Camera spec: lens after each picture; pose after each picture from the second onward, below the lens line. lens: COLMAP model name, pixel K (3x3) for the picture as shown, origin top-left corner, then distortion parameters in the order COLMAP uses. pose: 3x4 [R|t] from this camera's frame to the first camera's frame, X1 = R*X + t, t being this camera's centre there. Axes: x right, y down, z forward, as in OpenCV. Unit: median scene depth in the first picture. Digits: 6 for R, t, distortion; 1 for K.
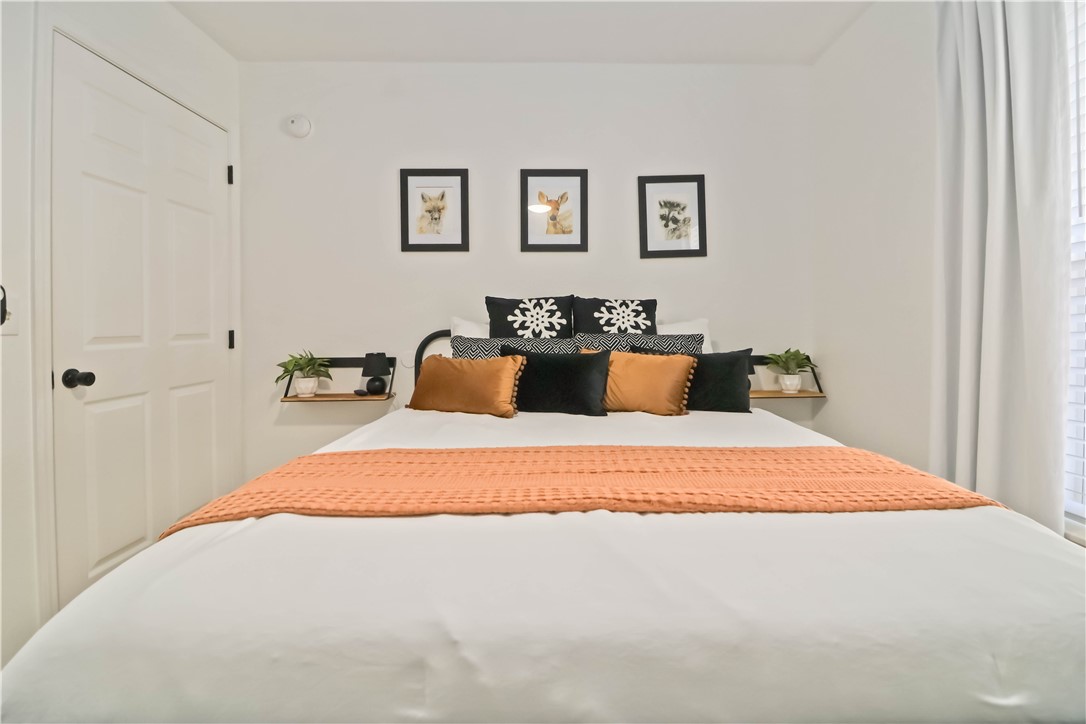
lens RADIAL K [[511.1, 0, 544.3], [0, 511.1, 337.6], [0, 0, 1]] dist [-0.001295, -0.009821]
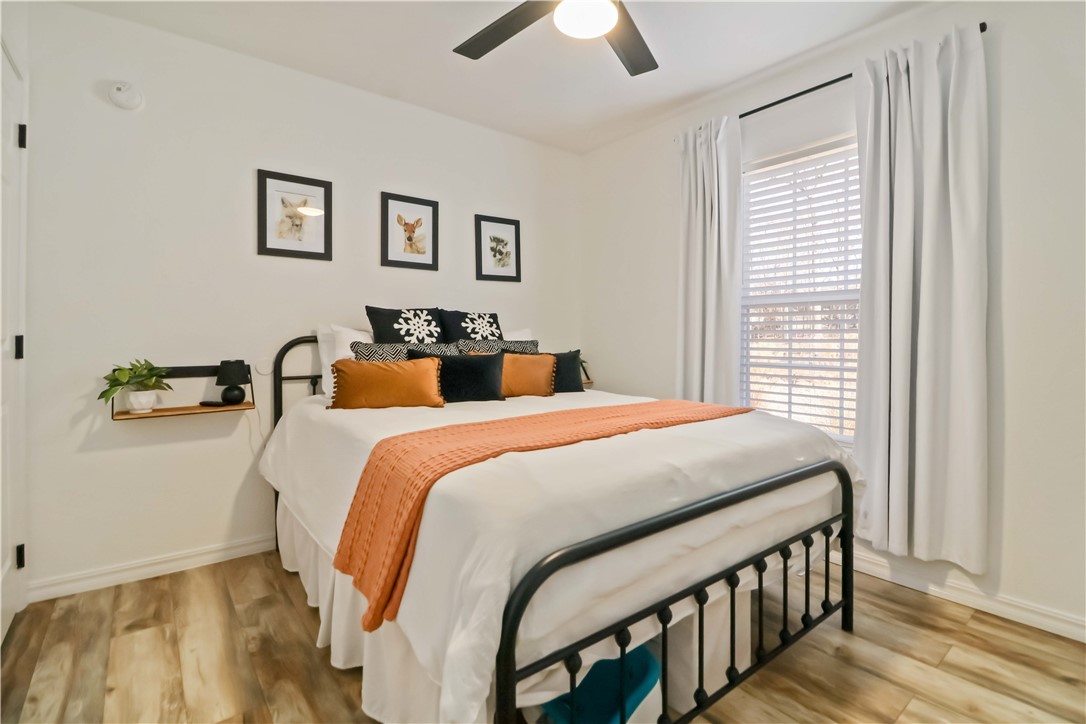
lens RADIAL K [[511.1, 0, 557.1], [0, 511.1, 341.0], [0, 0, 1]] dist [-0.001295, -0.009821]
pose [[0.785007, 0.000150, 0.619487, -0.441008], [0.006342, 0.999946, -0.008278, 0.006321], [-0.619455, 0.010428, 0.784963, -0.103536]]
